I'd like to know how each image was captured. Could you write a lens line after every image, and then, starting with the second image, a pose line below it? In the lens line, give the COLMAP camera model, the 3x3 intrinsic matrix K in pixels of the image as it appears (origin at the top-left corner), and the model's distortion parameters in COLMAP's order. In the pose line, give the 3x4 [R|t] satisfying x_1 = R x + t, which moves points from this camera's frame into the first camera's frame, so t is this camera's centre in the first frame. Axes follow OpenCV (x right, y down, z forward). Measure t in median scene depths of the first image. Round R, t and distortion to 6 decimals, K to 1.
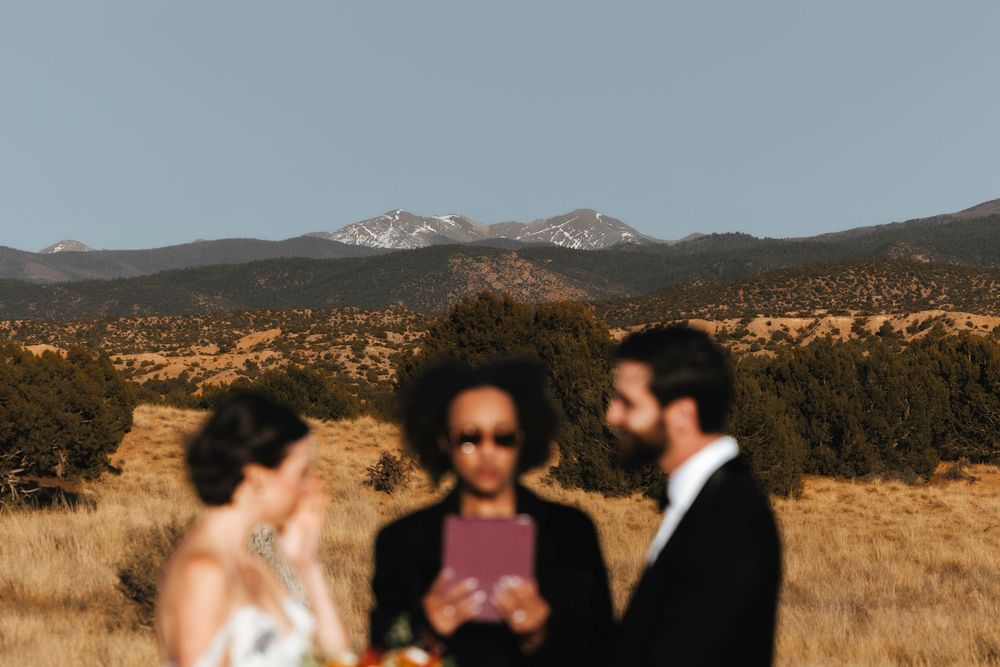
lens RADIAL K [[4198.0, 0, 500.0], [0, 4198.0, 333.5], [0, 0, 1]] dist [0.036163, -2.475877]
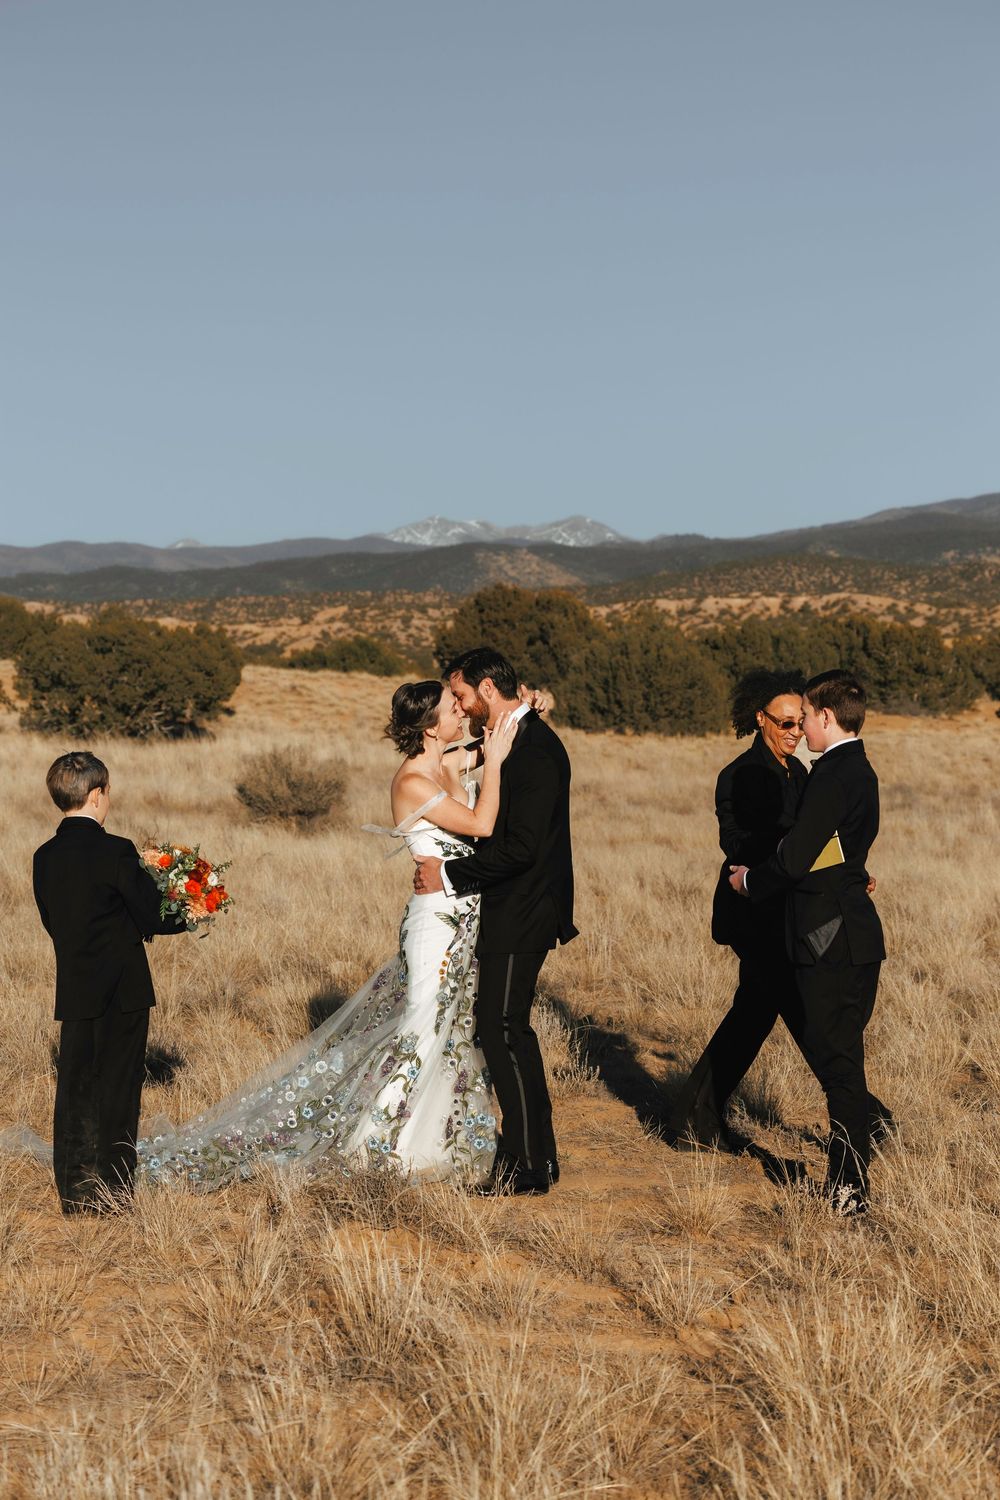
lens RADIAL K [[3731.6, 0, 500.0], [0, 3731.6, 750.0], [0, 0, 1]] dist [-0.060092, -0.007849]
pose [[0.999956, 0.001956, -0.009193, 0.006642], [-0.001559, 0.999074, 0.043007, -0.006499], [0.009269, -0.042991, 0.999032, -0.176136]]
